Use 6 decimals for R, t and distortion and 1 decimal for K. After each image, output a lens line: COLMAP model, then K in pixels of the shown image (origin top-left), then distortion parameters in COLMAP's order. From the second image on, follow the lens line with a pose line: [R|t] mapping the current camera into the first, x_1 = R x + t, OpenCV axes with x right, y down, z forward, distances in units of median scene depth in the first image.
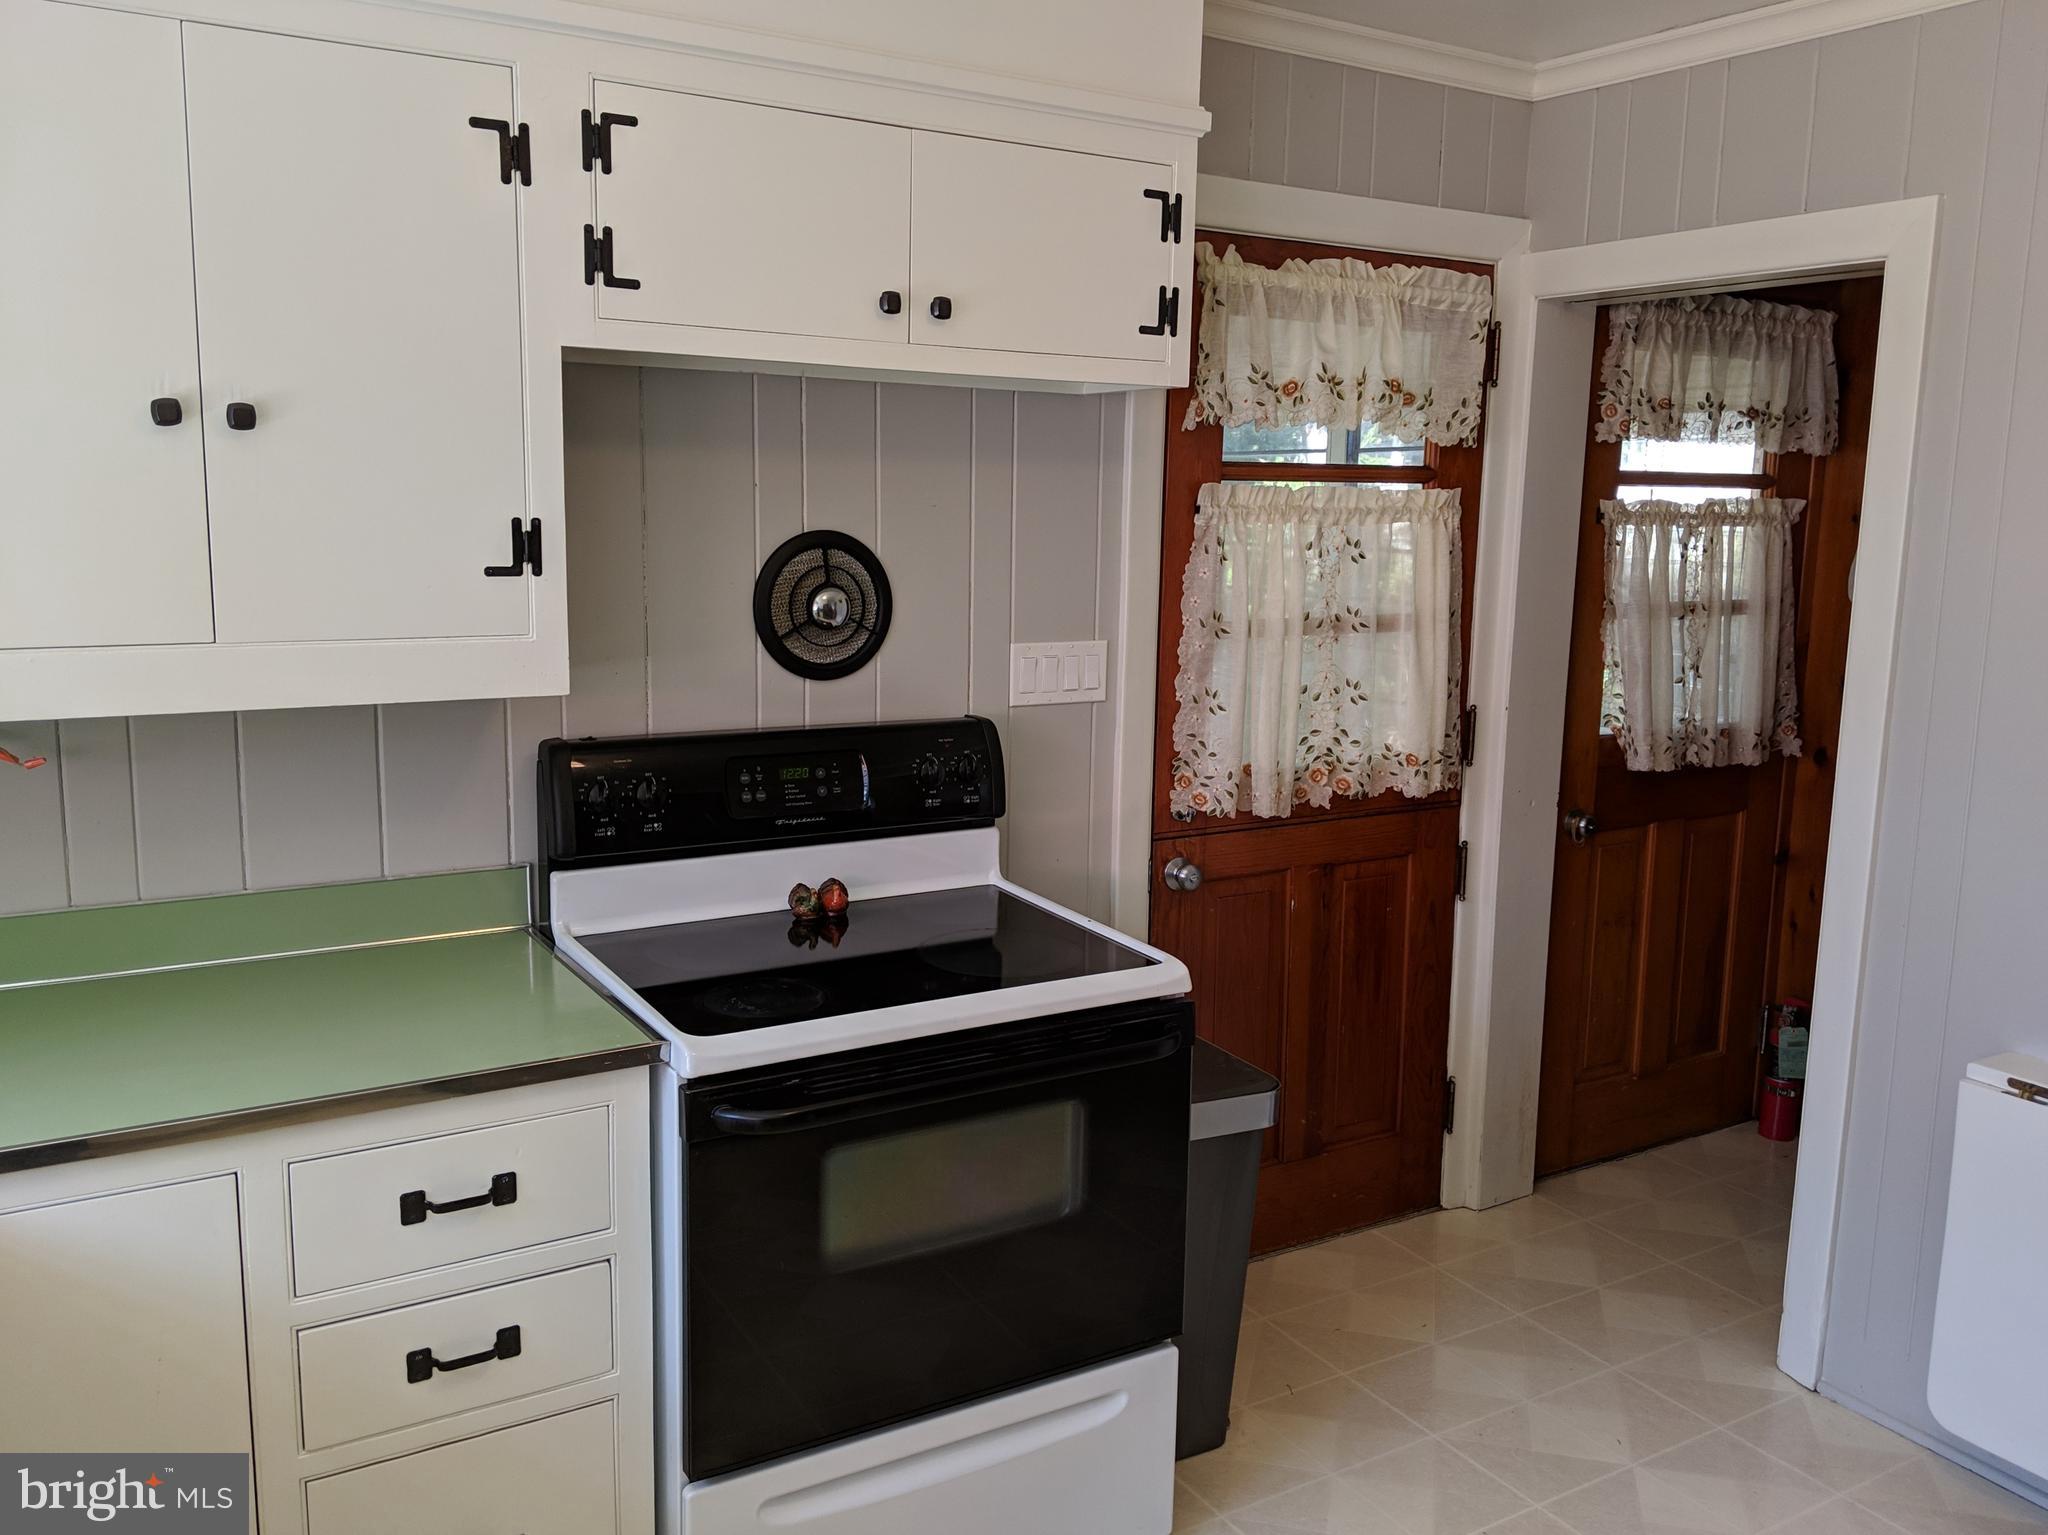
lens RADIAL K [[1679.7, 0, 1024.0], [0, 1679.7, 767.5], [0, 0, 1]] dist [0.085578, -0.164019]
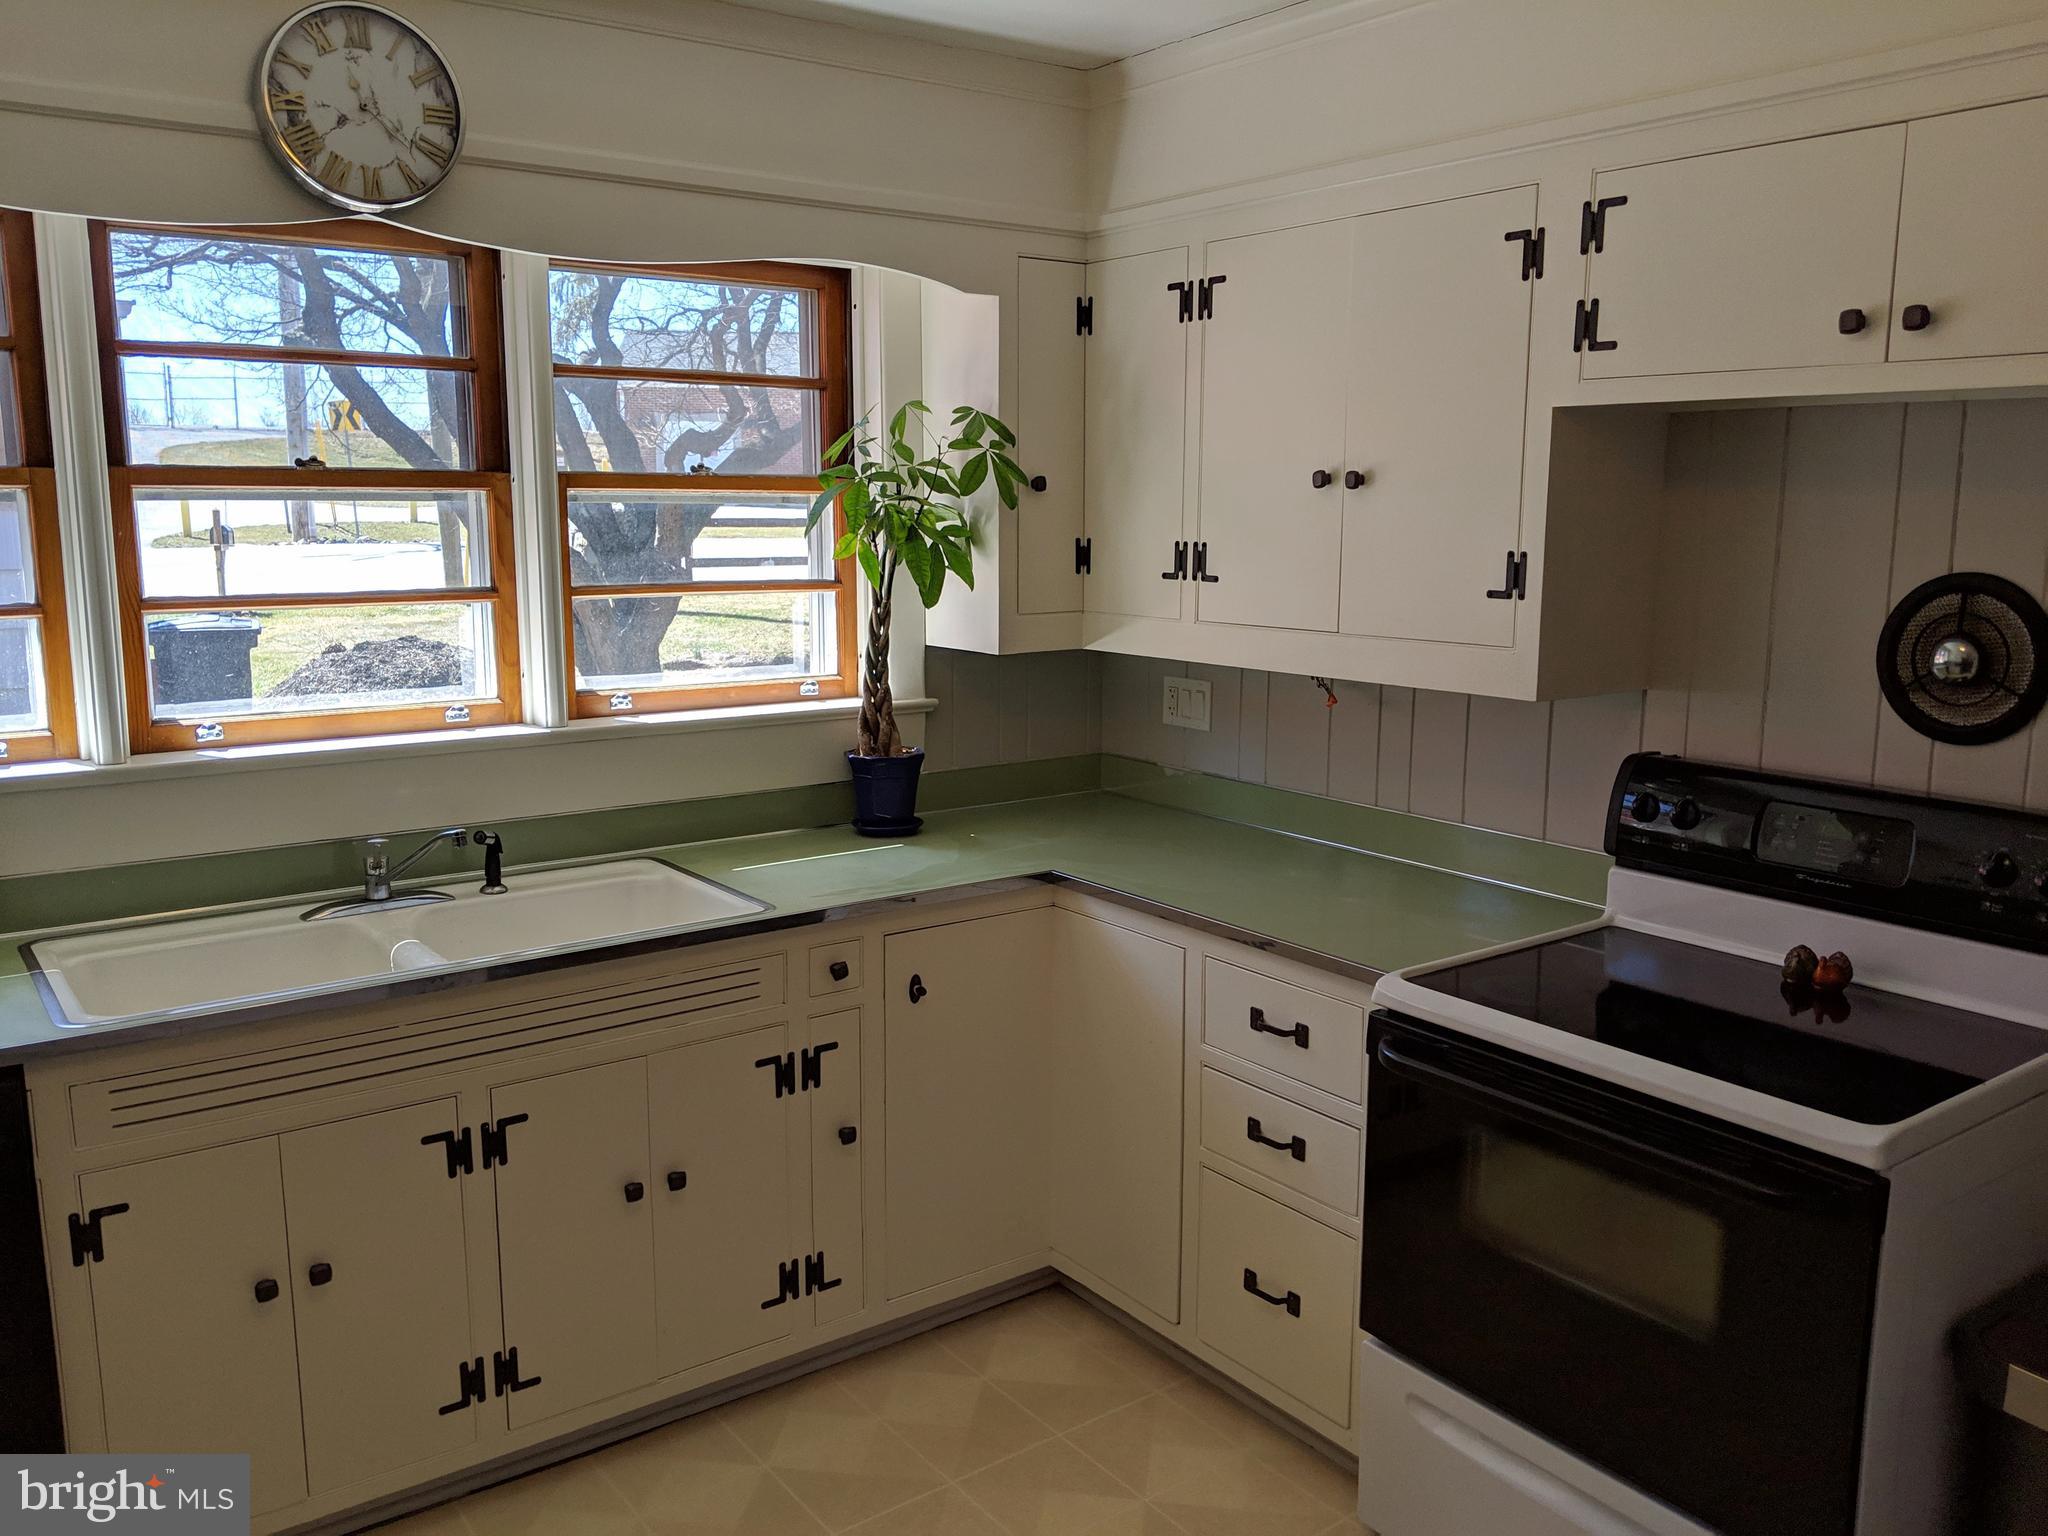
lens RADIAL K [[1607.5, 0, 1024.0], [0, 1607.5, 768.0], [0, 0, 1]] dist [0.088940, -0.139689]
pose [[0.075421, 0.145512, -0.986477, 0.852044], [-0.161870, 0.977960, 0.131880, -0.091476], [0.983926, 0.149735, 0.097313, 0.559726]]
